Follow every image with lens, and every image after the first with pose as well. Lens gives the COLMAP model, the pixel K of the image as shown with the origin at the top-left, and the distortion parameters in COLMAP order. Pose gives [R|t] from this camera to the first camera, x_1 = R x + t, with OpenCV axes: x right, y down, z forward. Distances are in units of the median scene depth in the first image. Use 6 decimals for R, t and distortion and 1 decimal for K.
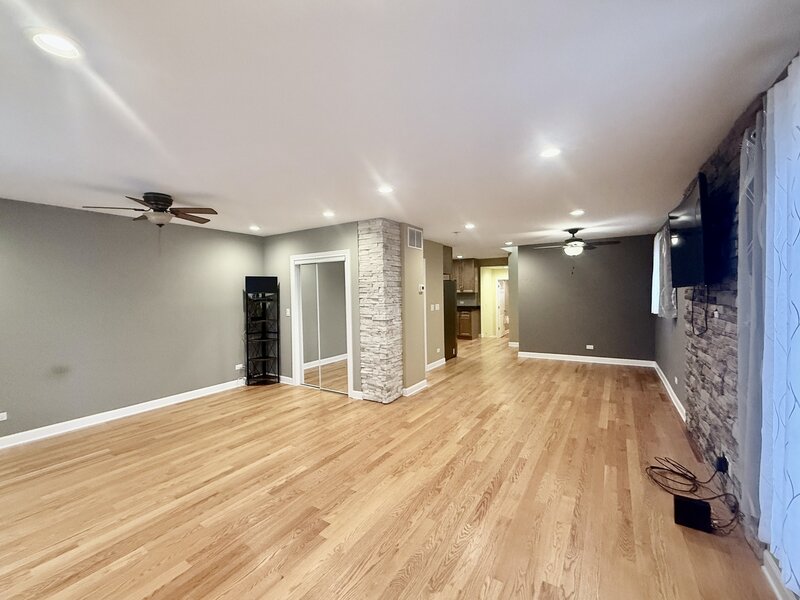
lens RADIAL K [[333.0, 0, 395.8], [0, 333.0, 300.1], [0, 0, 1]] dist [-0.002070, 0.000870]
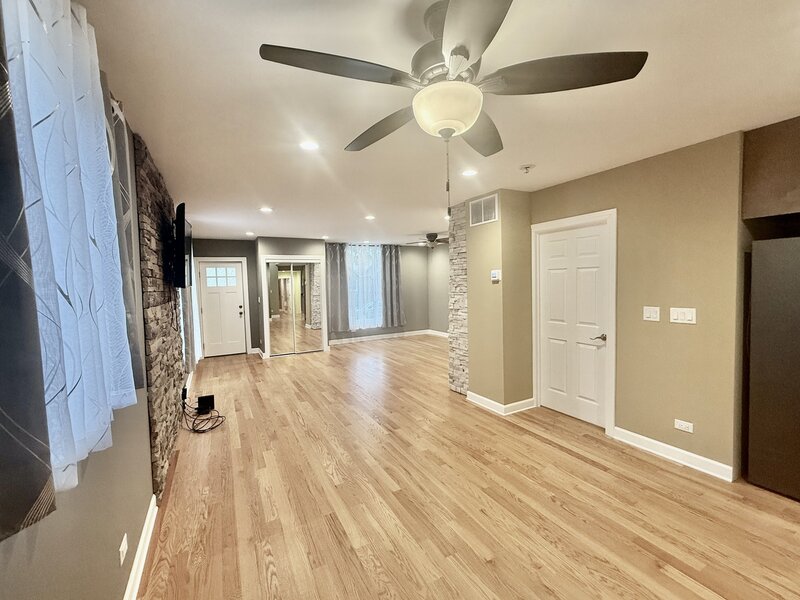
lens RADIAL K [[333.0, 0, 400.6], [0, 333.0, 302.2], [0, 0, 1]] dist [-0.002070, 0.000870]
pose [[-0.464099, 0.080048, -0.882159, 0.948509], [0.008539, 0.996266, 0.085910, -0.048214], [0.885742, 0.032338, -0.463050, 1.348621]]
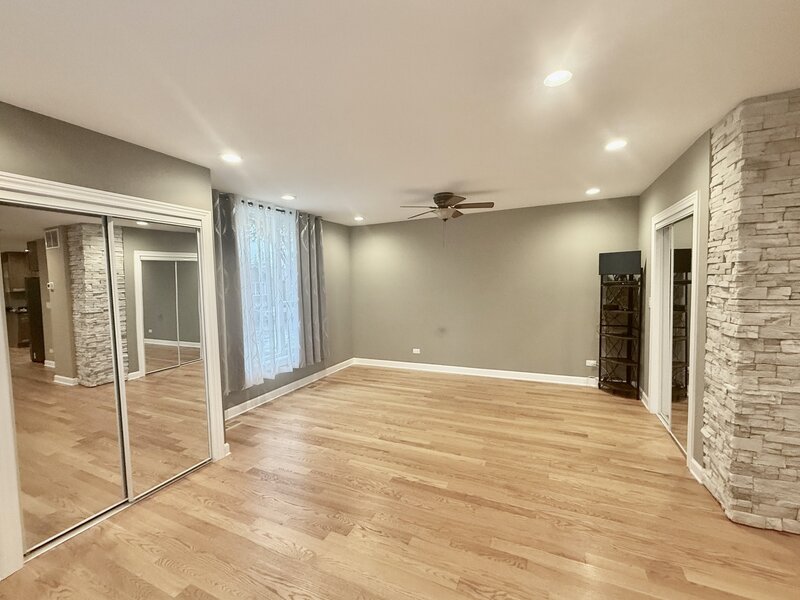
lens RADIAL K [[333.0, 0, 398.4], [0, 333.0, 300.0], [0, 0, 1]] dist [-0.002070, 0.000870]
pose [[0.153458, 0.069889, -0.985681, 0.331499], [-0.002632, 0.997521, 0.070319, -0.018983], [0.988152, -0.008196, 0.153261, 0.490060]]
